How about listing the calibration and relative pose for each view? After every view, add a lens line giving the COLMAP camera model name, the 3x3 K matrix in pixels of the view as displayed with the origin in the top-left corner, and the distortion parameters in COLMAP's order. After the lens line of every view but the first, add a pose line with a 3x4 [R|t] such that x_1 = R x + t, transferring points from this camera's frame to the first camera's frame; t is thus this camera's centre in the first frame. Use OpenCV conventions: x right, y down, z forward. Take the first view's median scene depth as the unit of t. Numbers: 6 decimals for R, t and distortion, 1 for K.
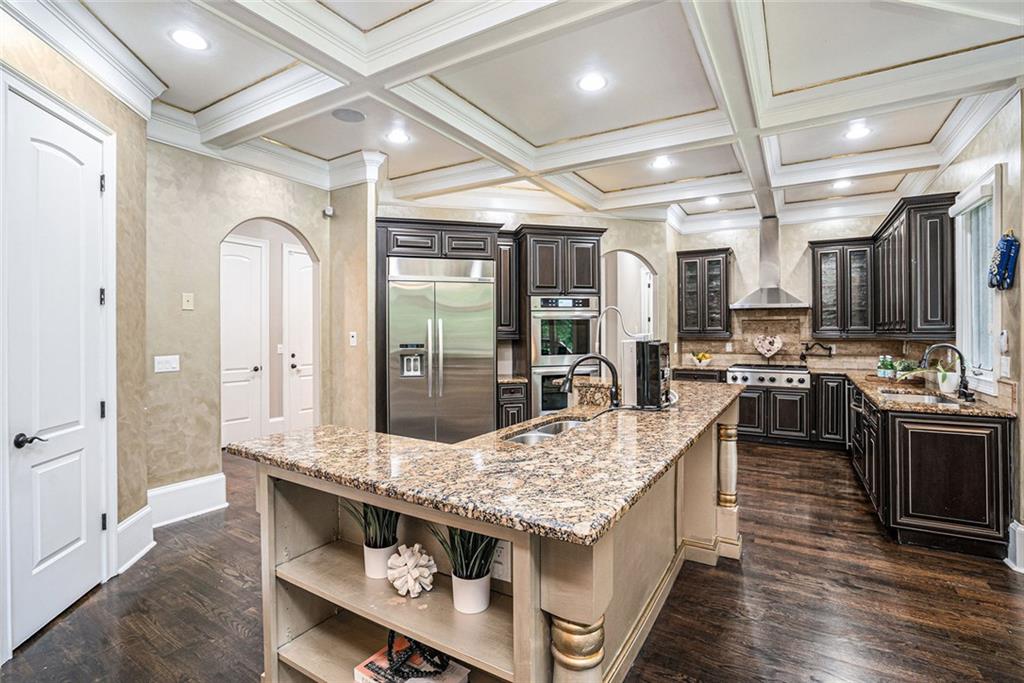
lens RADIAL K [[472.5, 0, 509.7], [0, 472.5, 333.4], [0, 0, 1]] dist [-0.021683, 0.005118]
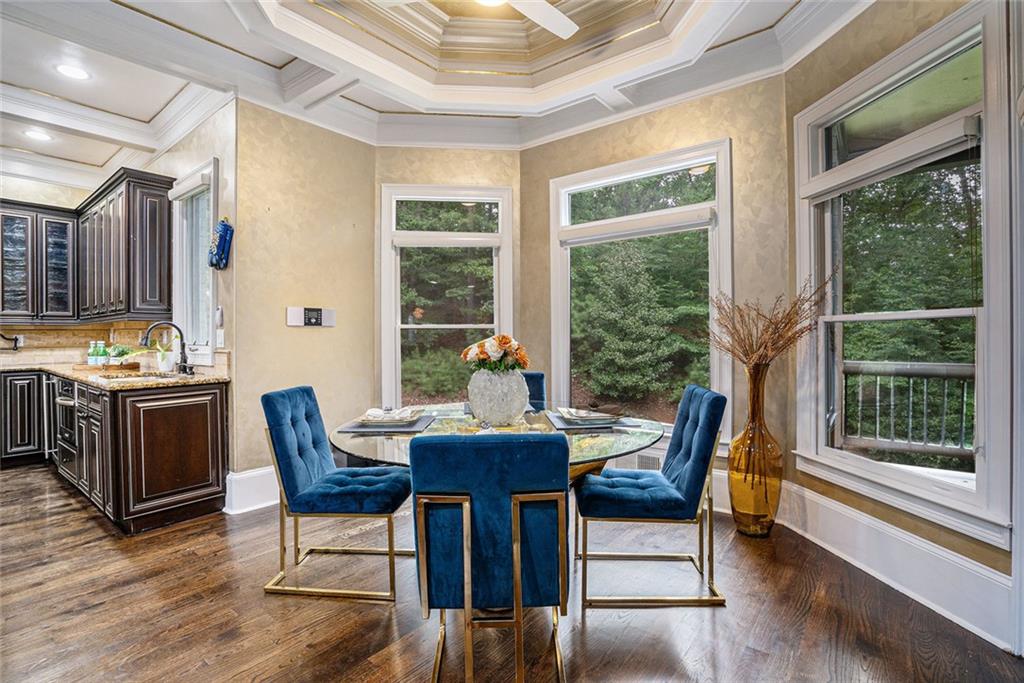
lens RADIAL K [[472.5, 0, 511.5], [0, 472.5, 332.6], [0, 0, 1]] dist [-0.021683, 0.005118]
pose [[0.124120, 0.007057, 0.992242, 0.019692], [0.008610, 0.999929, -0.008189, 0.059567], [-0.992230, 0.009560, 0.124051, 0.127091]]
